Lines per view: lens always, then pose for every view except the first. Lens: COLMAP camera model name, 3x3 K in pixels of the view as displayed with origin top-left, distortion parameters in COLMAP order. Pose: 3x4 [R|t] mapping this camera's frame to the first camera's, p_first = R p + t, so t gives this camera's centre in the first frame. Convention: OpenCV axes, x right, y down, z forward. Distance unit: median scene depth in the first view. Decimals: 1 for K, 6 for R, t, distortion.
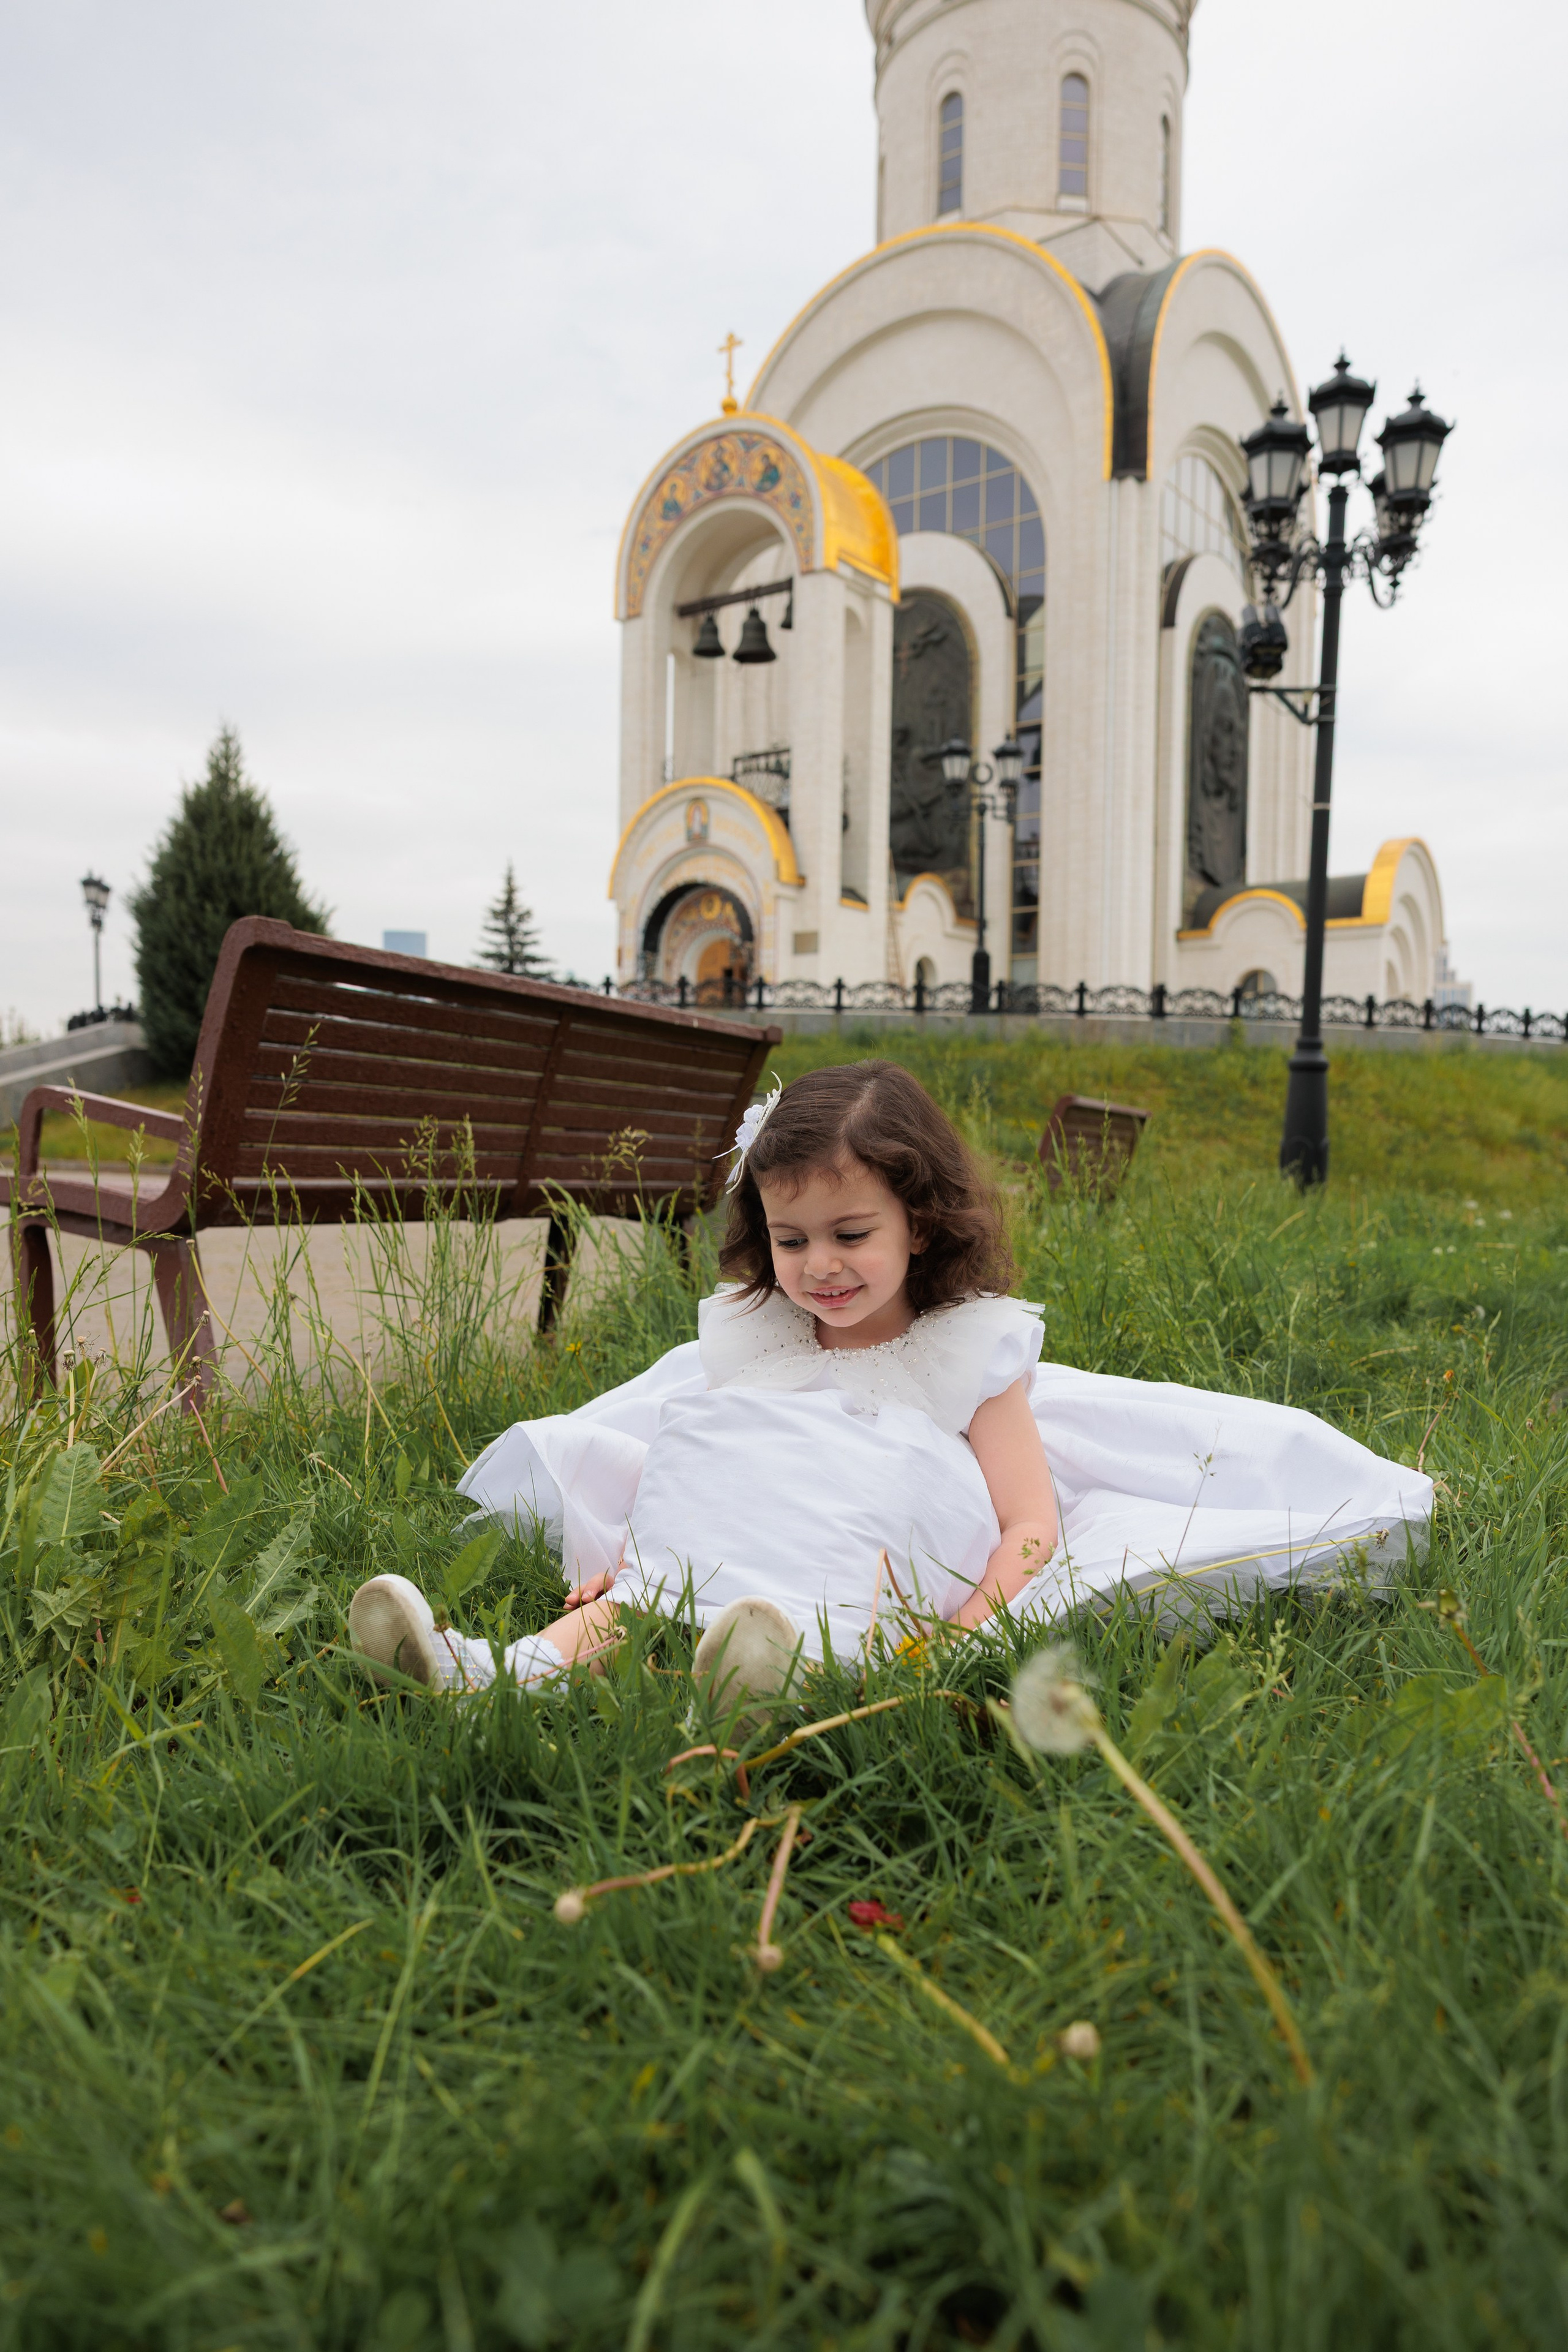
lens RADIAL K [[1577.1, 0, 788.0], [0, 1577.1, 1198.0], [0, 0, 1]] dist [-0.000636, 0.001574]
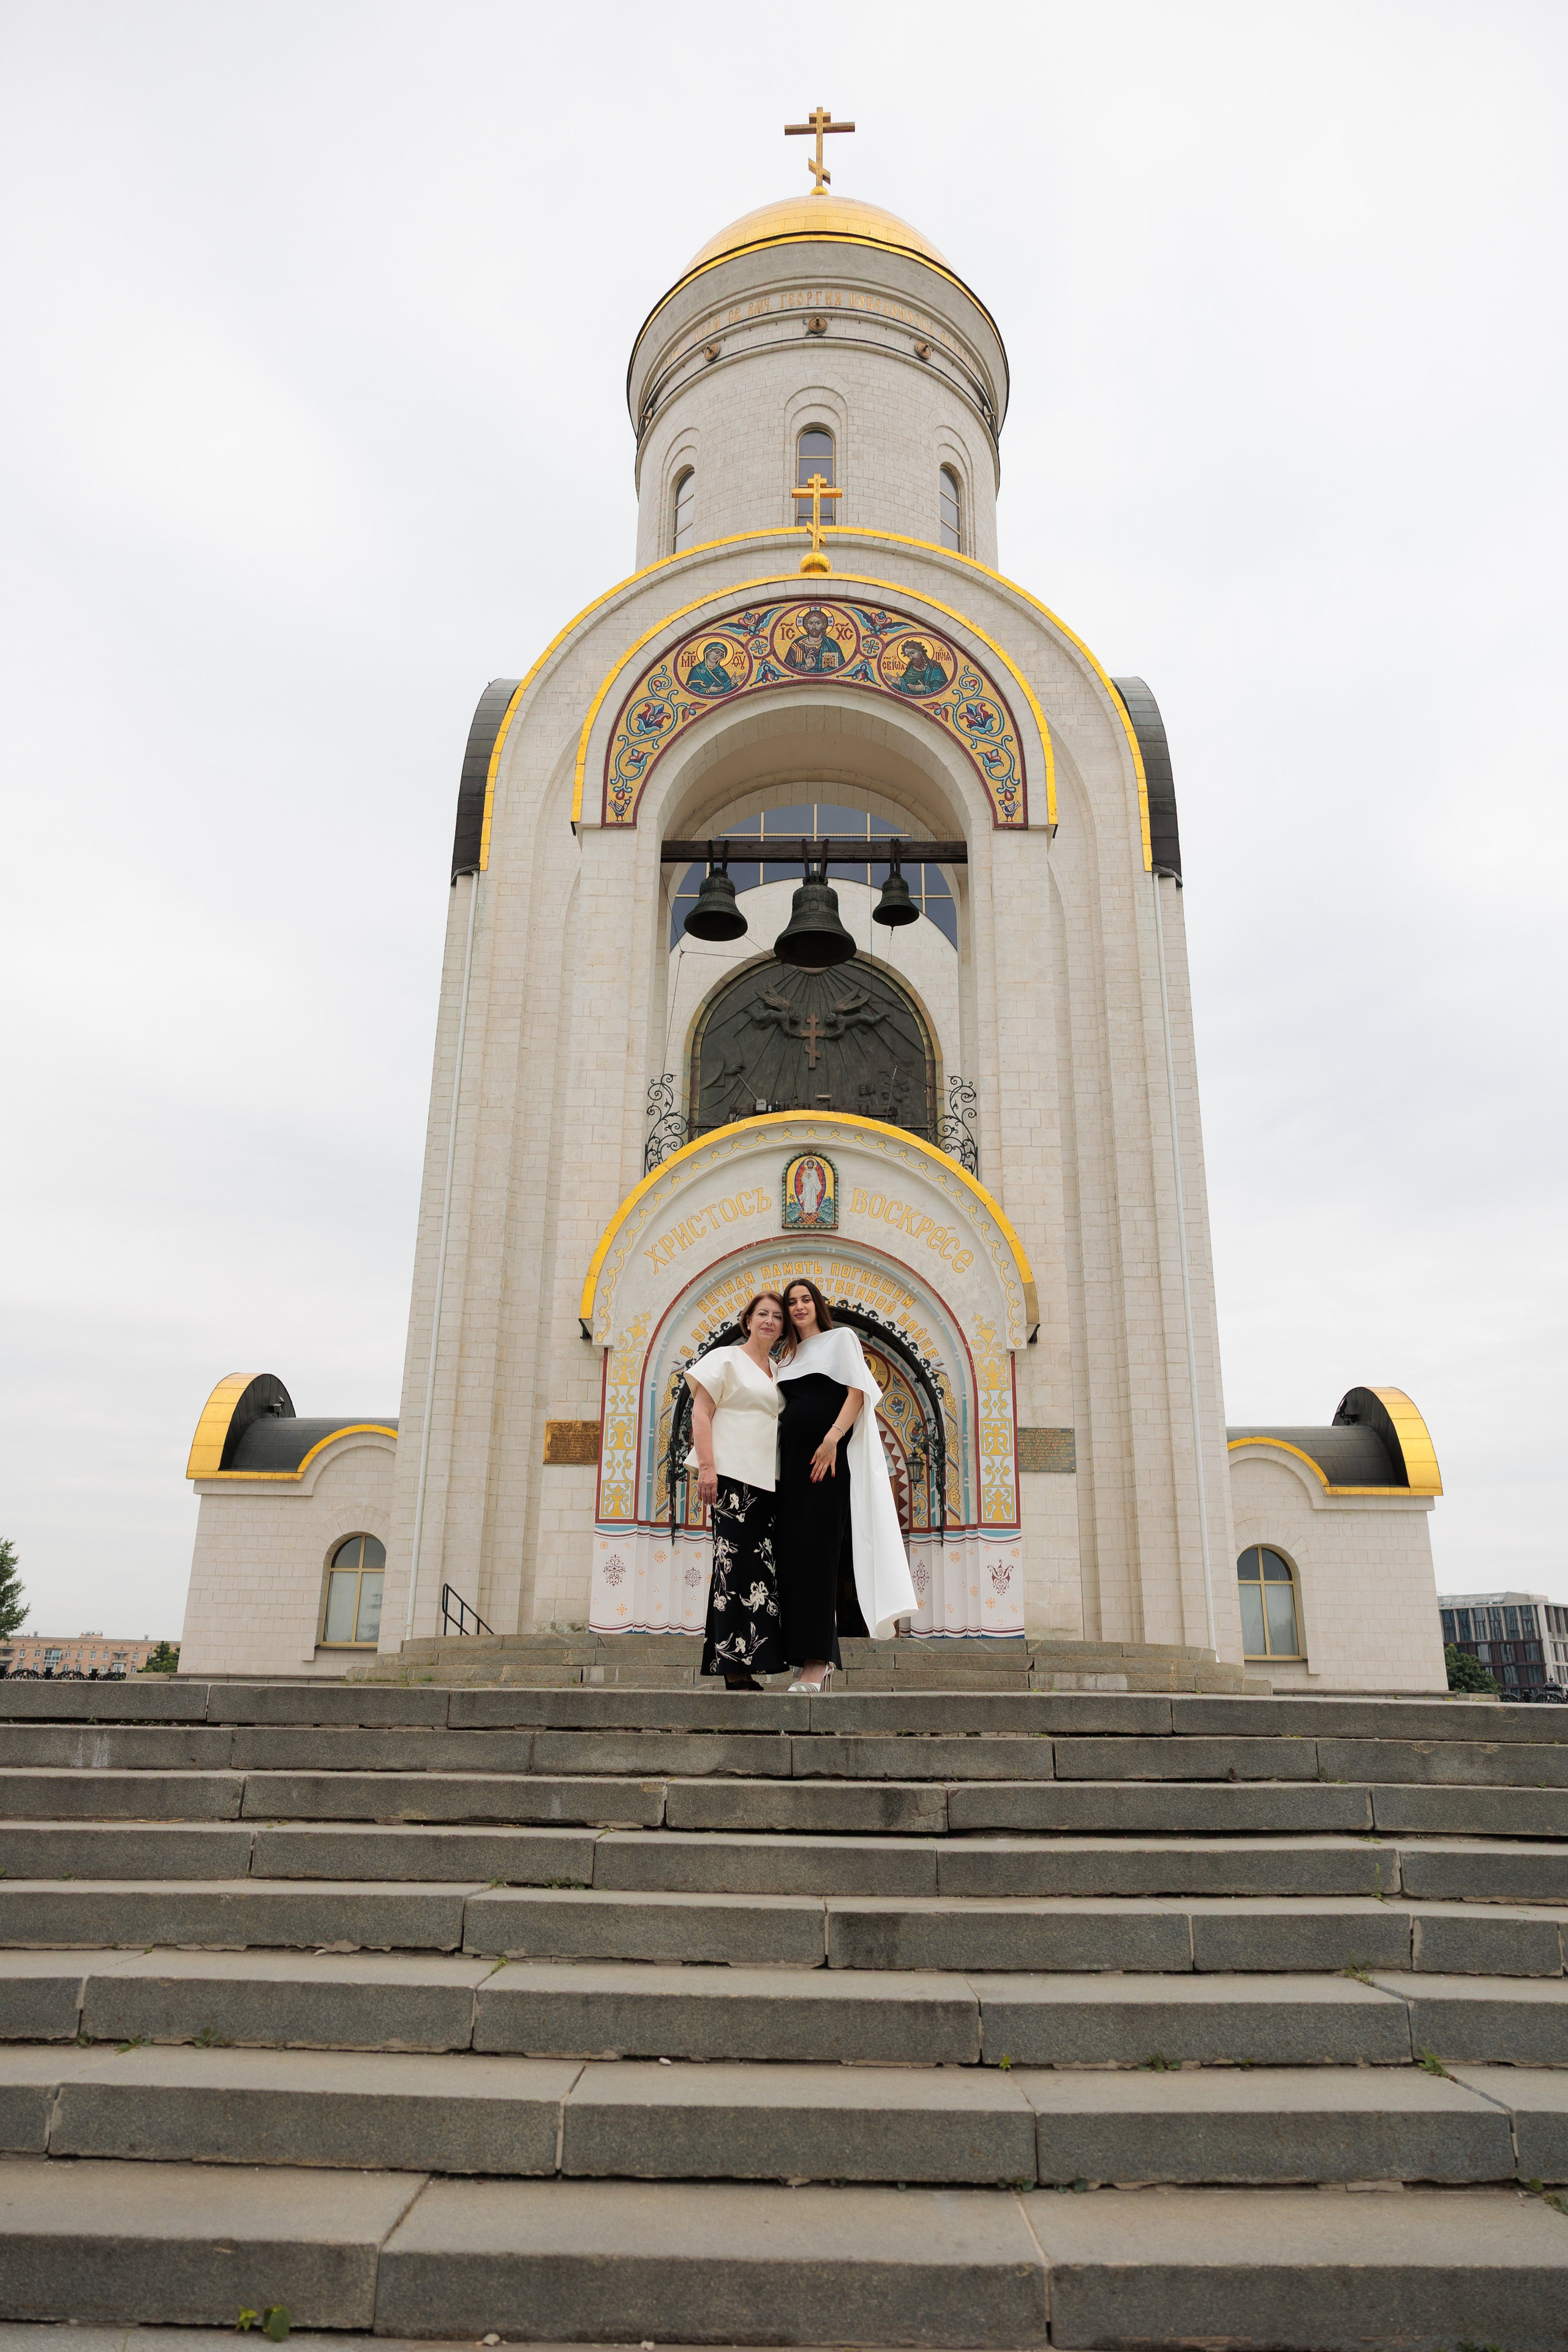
lens RADIAL K [[1577.1, 0, 796.6], [0, 1577.1, 1189.5], [0, 0, 1]] dist [-0.000636, 0.001574]
pose [[0.815754, 0.185462, 0.547859, -0.320462], [0.012812, 0.941173, -0.337683, -0.062883], [-0.578257, 0.282486, 0.765389, 0.573174]]
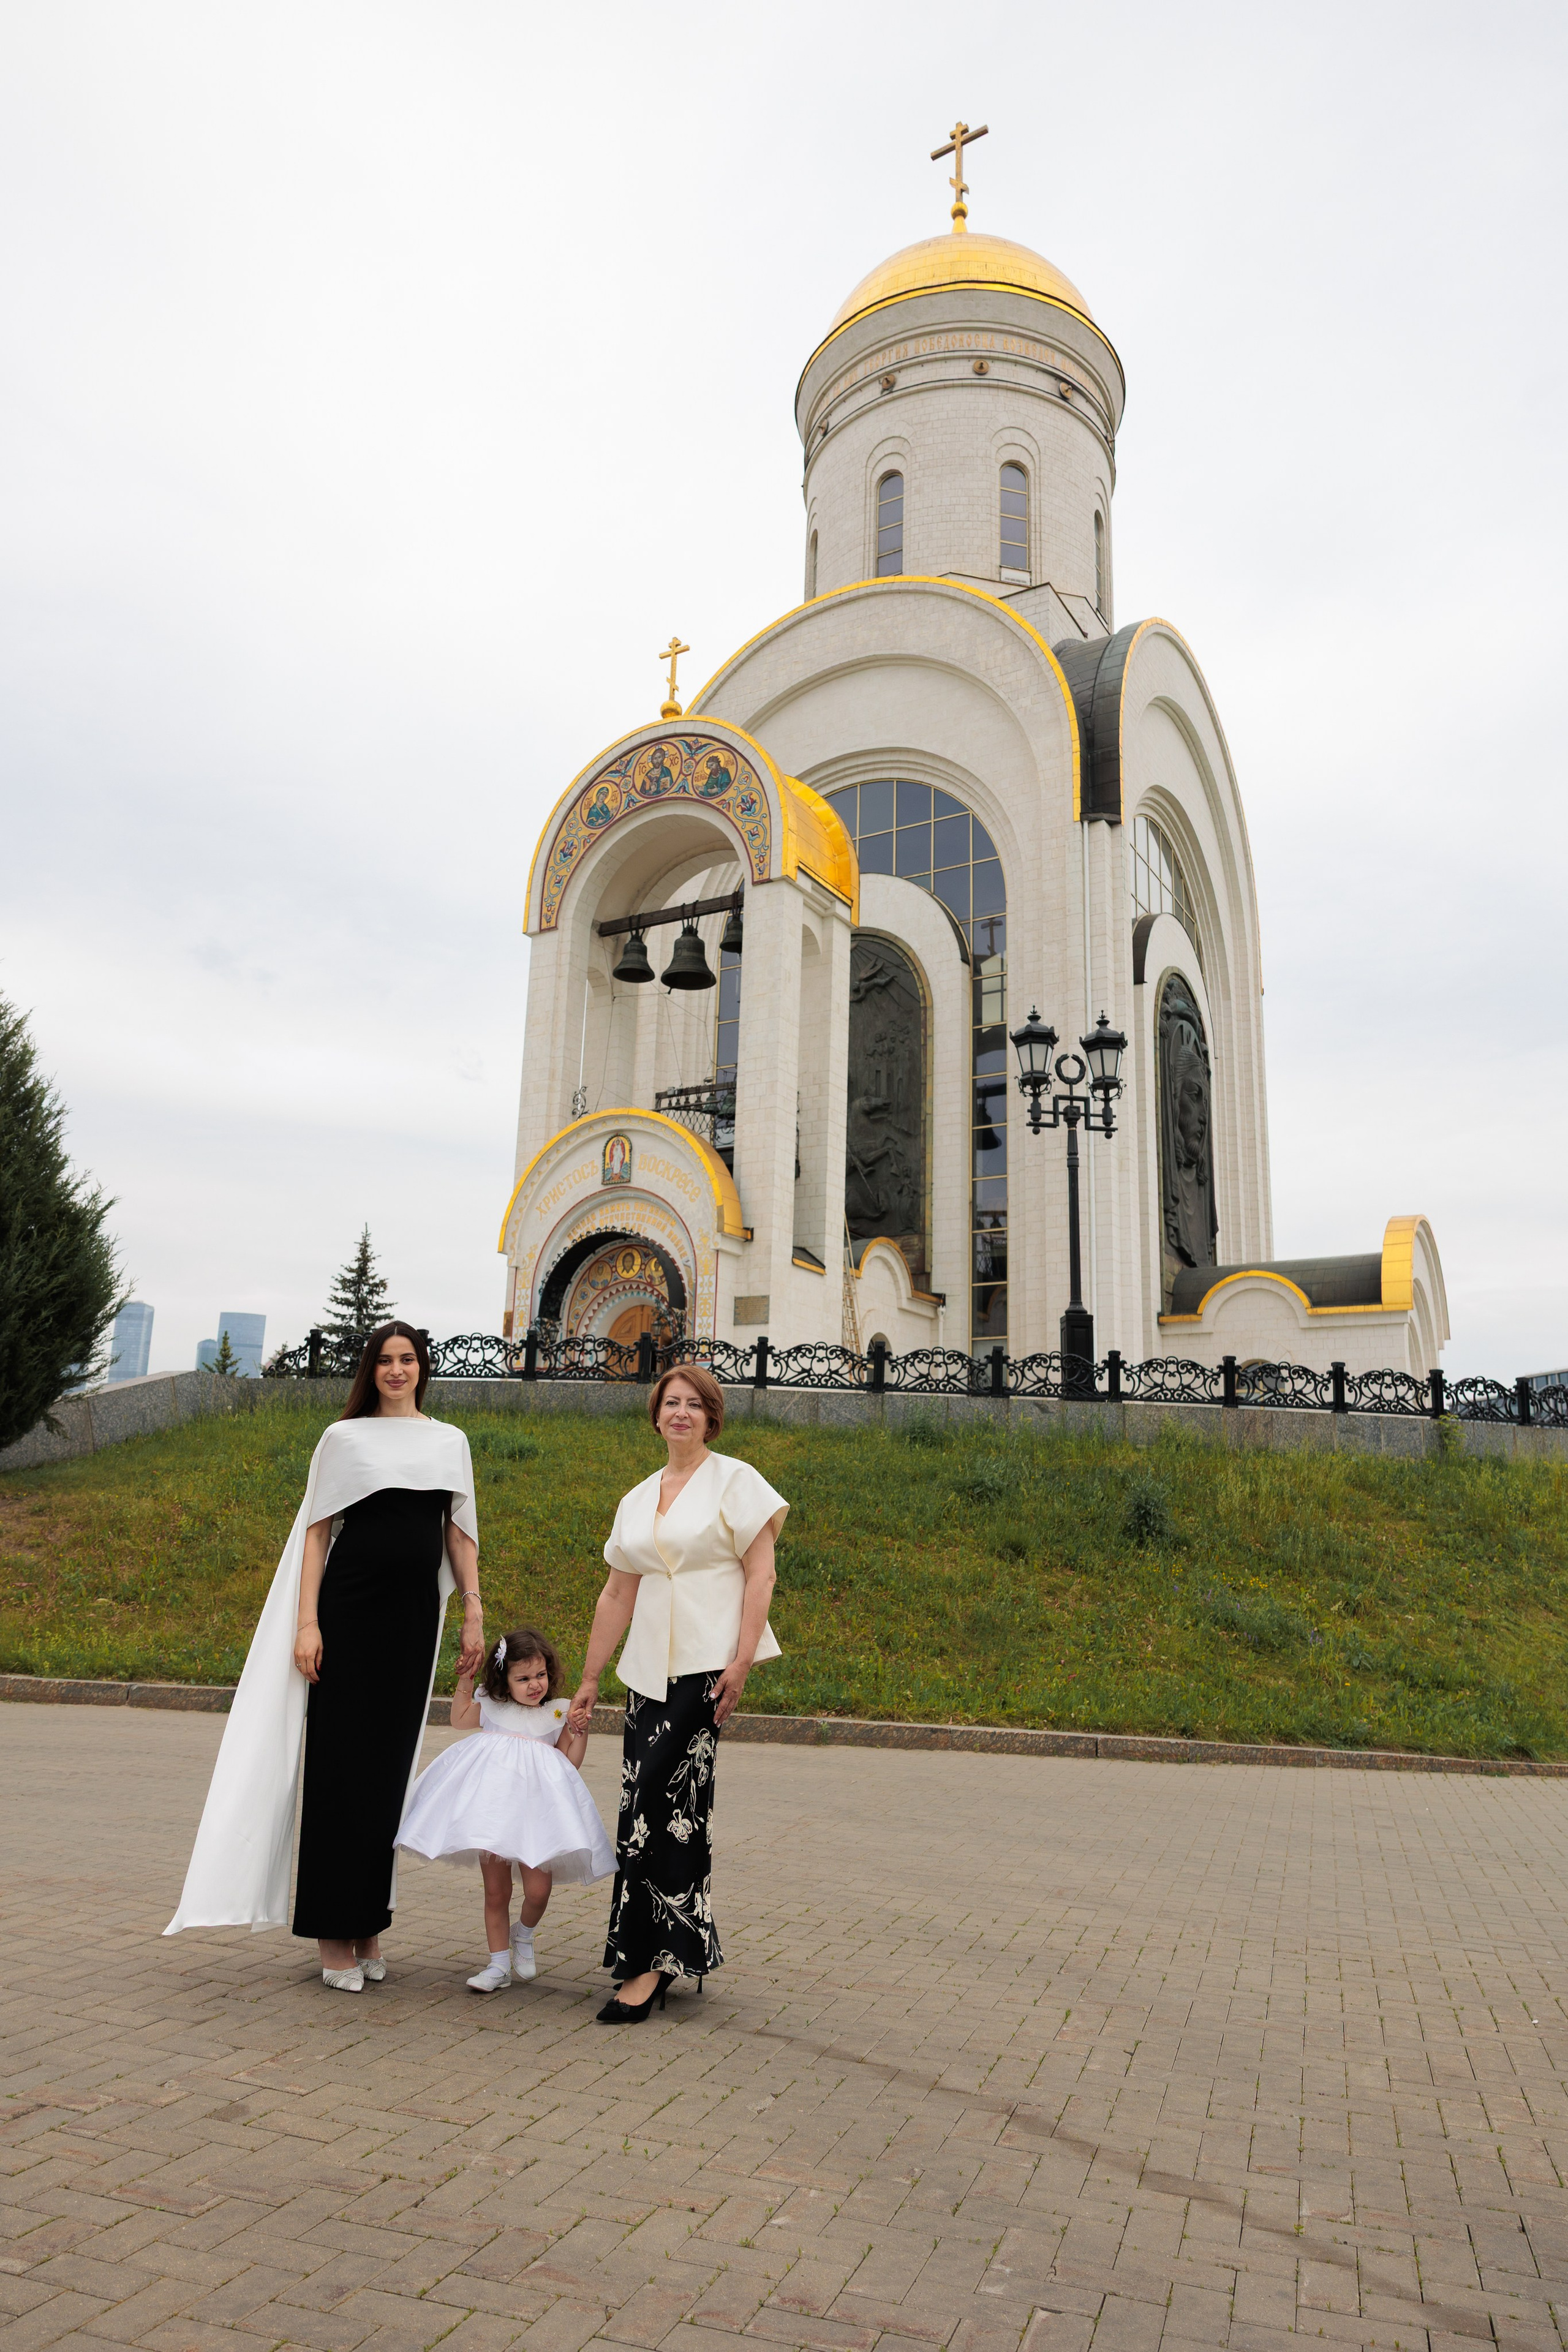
lens RADIAL K [[1577.1, 0, 792.7], [0, 1577.1, 1185.1], [0, 0, 1]] dist [-0.000636, 0.001574]
pose [[0.994606, 0.036221, 0.097192, -0.043544], [-0.010393, 0.967131, -0.254067, -0.018911], [-0.103200, 0.251687, 0.962291, 0.196761]]
